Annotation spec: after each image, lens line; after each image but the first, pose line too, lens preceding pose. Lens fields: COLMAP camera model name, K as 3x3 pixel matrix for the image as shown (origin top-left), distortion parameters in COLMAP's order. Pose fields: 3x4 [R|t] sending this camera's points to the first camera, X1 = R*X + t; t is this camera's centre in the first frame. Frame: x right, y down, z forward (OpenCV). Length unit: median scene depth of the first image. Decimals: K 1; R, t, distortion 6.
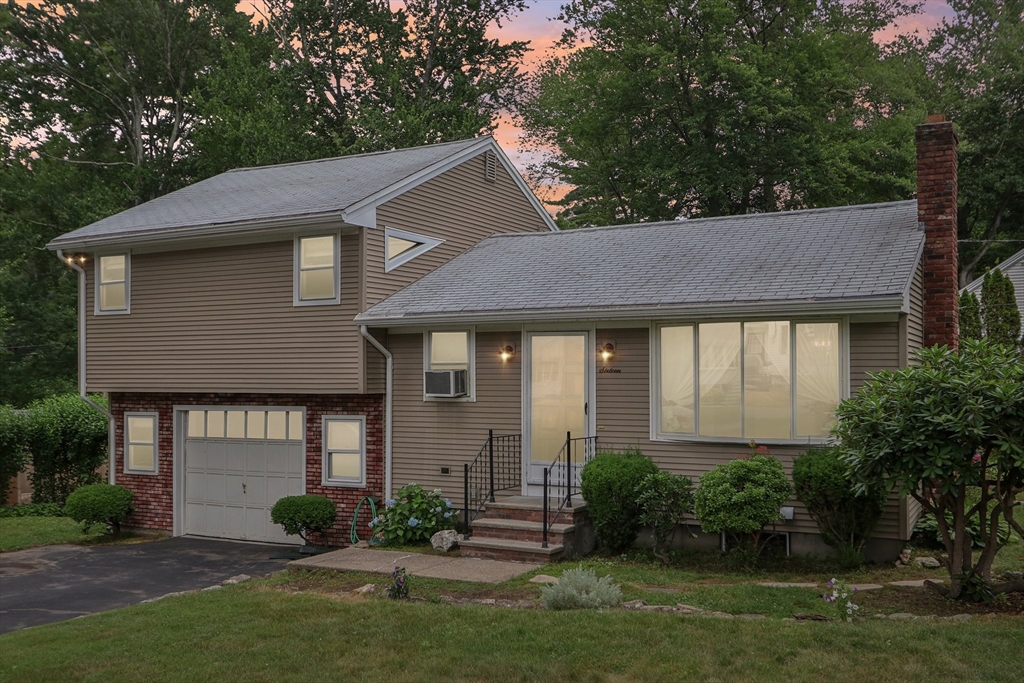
lens RADIAL K [[1005.1, 0, 479.3], [0, 1005.1, 361.4], [0, 0, 1]] dist [0.007192, 0.000000]
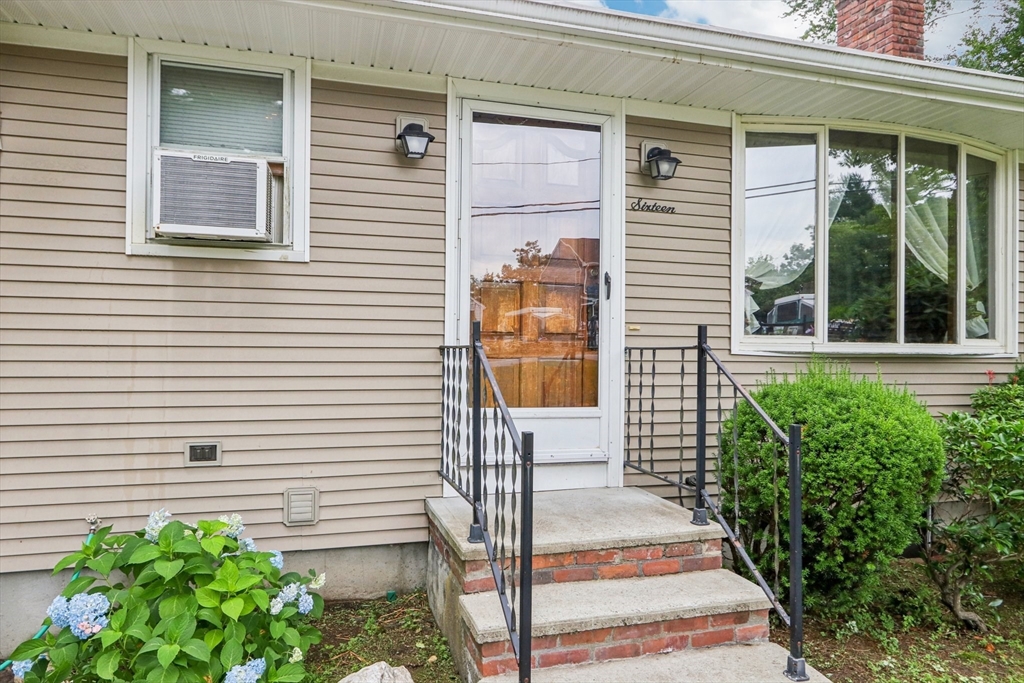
lens RADIAL K [[644.0, 0, 509.2], [0, 644.0, 339.7], [0, 0, 1]] dist [-0.015332, -0.001471]
pose [[0.700929, 0.012141, 0.713128, -0.115373], [-0.024200, 0.999684, 0.006767, 0.061894], [-0.712821, -0.022001, 0.701001, 0.730991]]
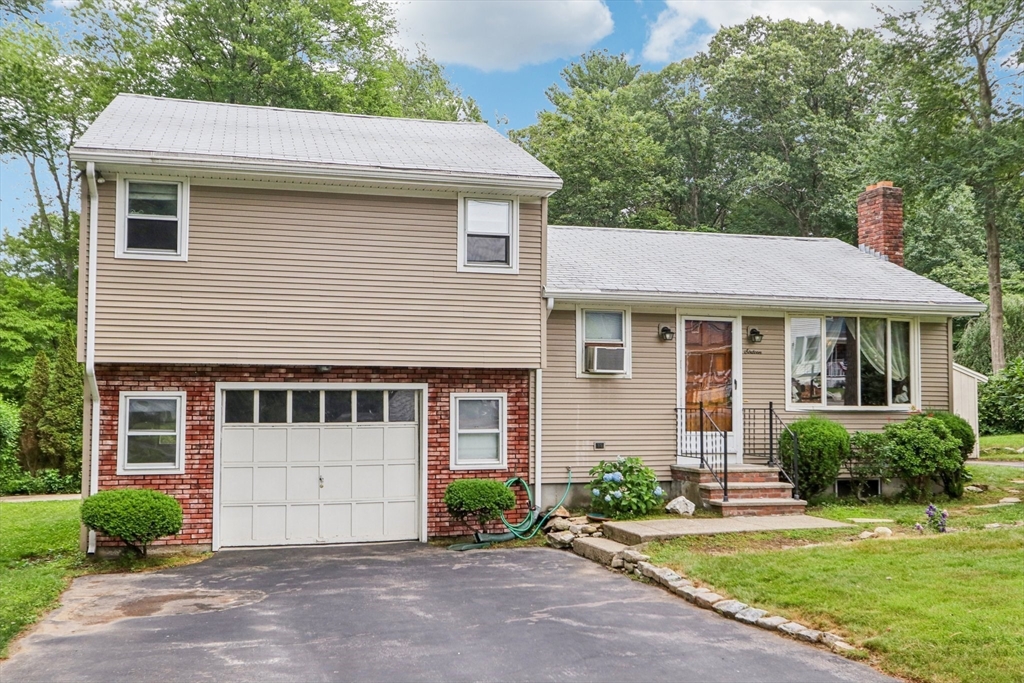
lens RADIAL K [[1005.1, 0, 513.0], [0, 1005.1, 340.4], [0, 0, 1]] dist [0.007192, 0.000000]
pose [[0.696154, 0.042326, 0.716644, -0.799800], [-0.022281, 0.999053, -0.037362, 0.039909], [-0.717547, 0.010043, 0.696438, 0.331704]]
